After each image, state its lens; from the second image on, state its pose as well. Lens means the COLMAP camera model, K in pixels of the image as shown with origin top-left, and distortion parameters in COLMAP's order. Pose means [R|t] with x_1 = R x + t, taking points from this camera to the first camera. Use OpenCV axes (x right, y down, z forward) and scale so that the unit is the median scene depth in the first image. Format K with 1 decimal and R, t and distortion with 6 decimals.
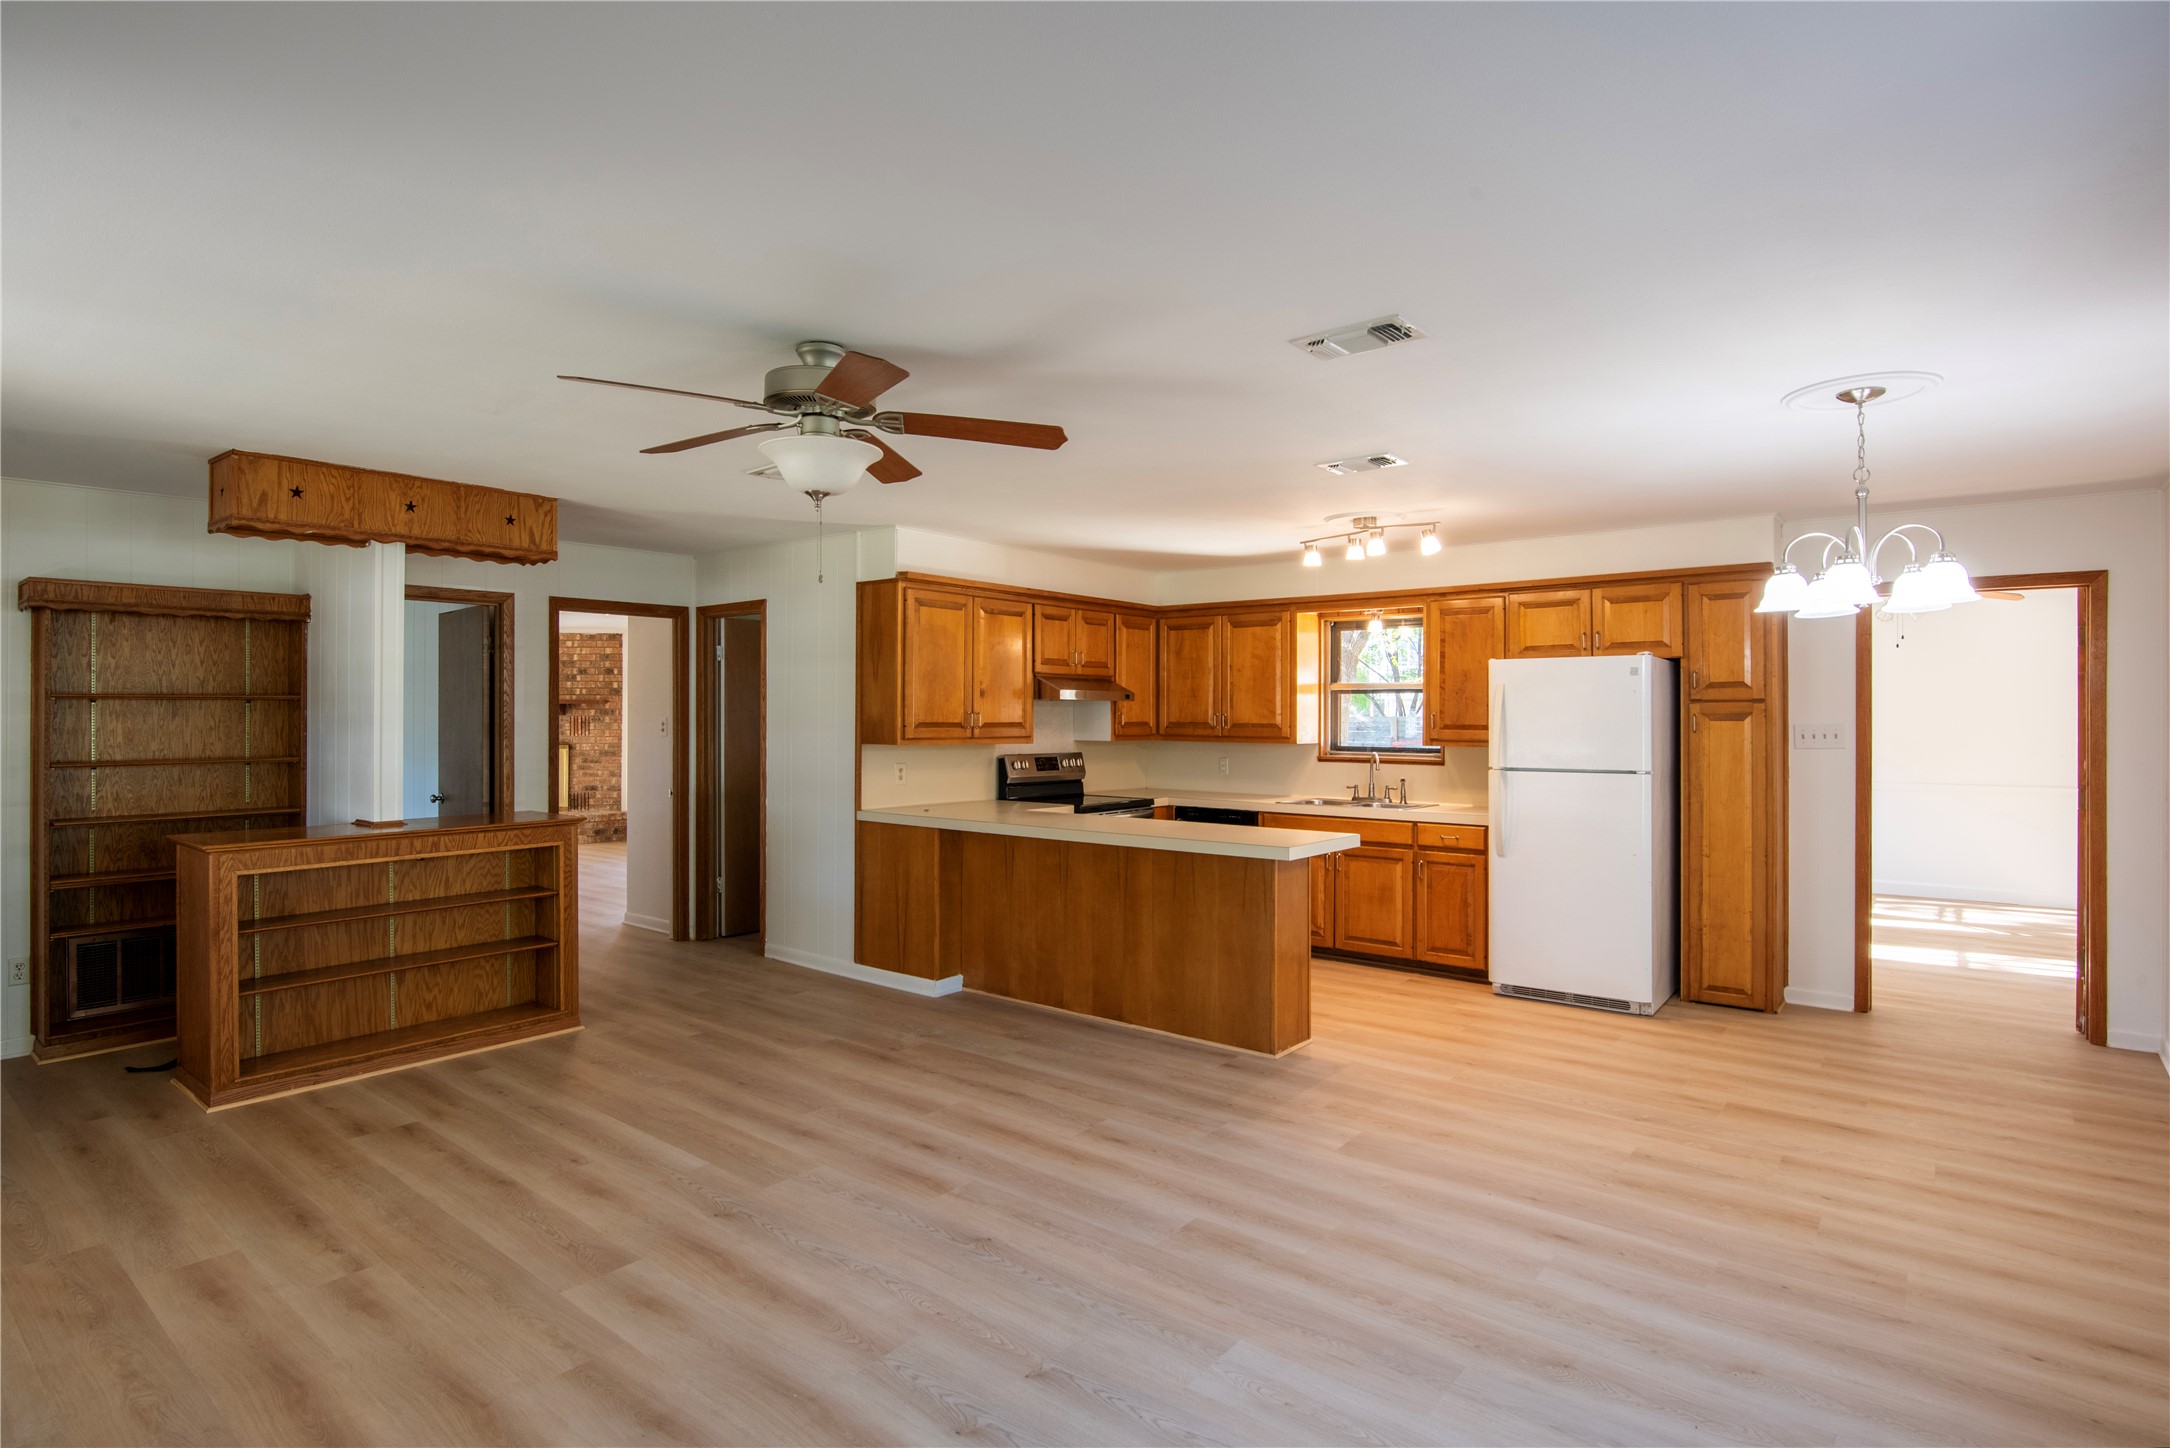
lens RADIAL K [[1087.1, 0, 1085.0], [0, 1087.1, 724.0], [0, 0, 1]] dist [-0.024032, -0.000120]
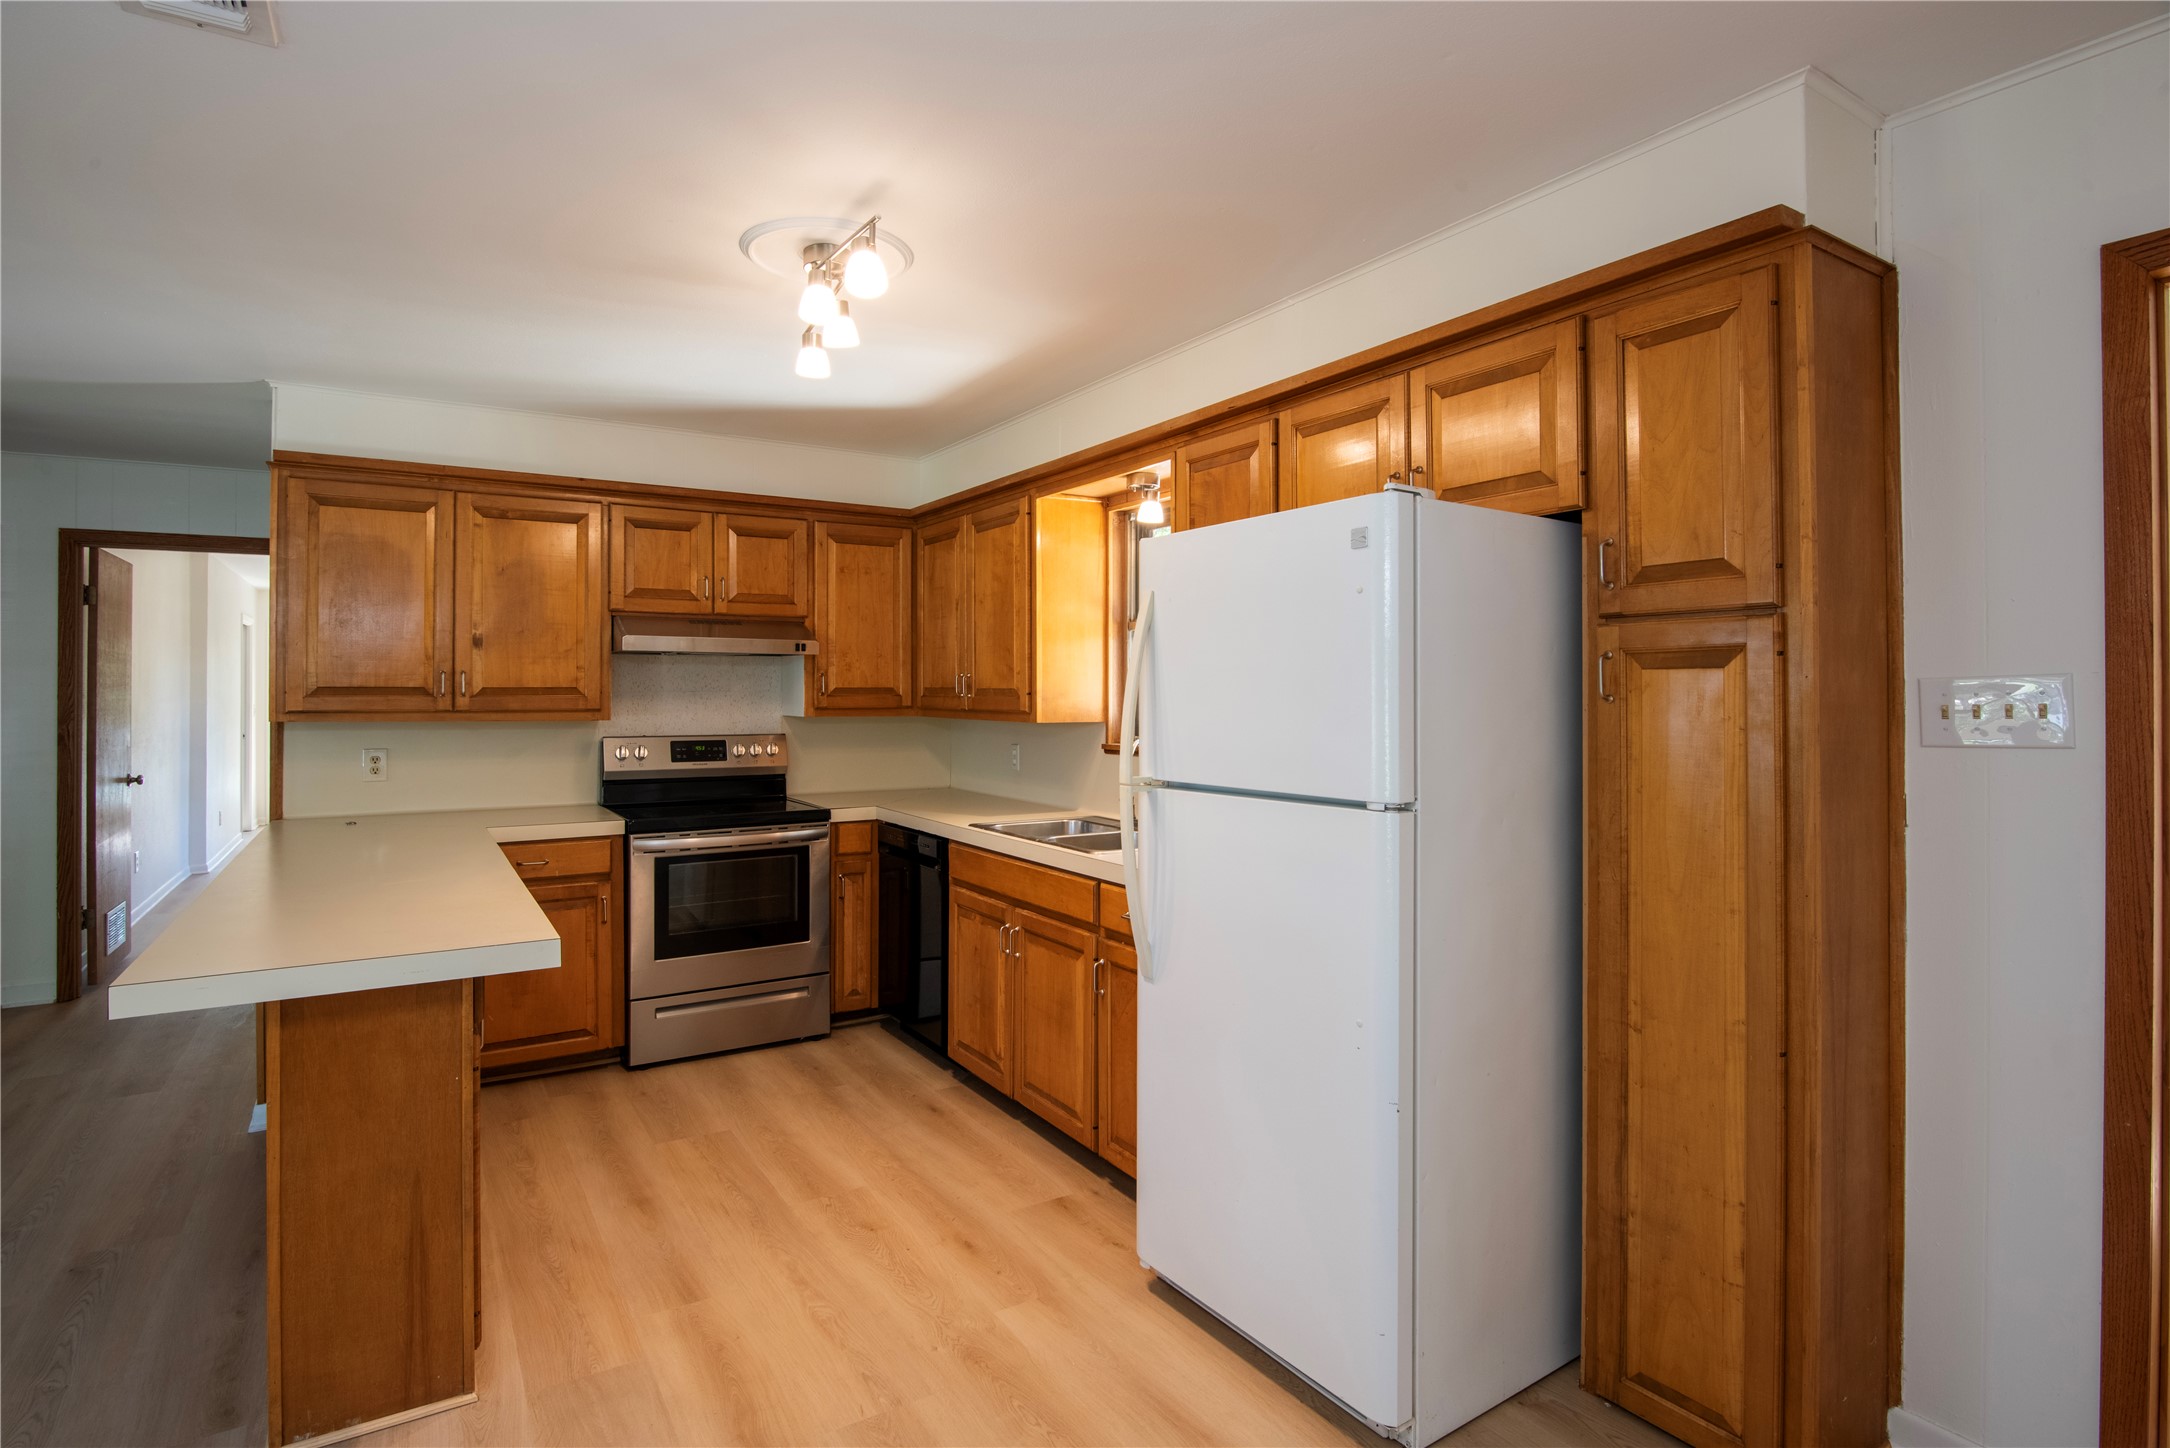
lens RADIAL K [[1080.0, 0, 1080.1], [0, 1080.0, 694.3], [0, 0, 1]] dist [-0.025419, -0.000372]
pose [[0.951546, -0.002208, -0.307498, 0.374871], [0.001174, 0.999993, -0.003546, 0.004757], [0.307504, 0.003013, 0.951542, 0.432061]]
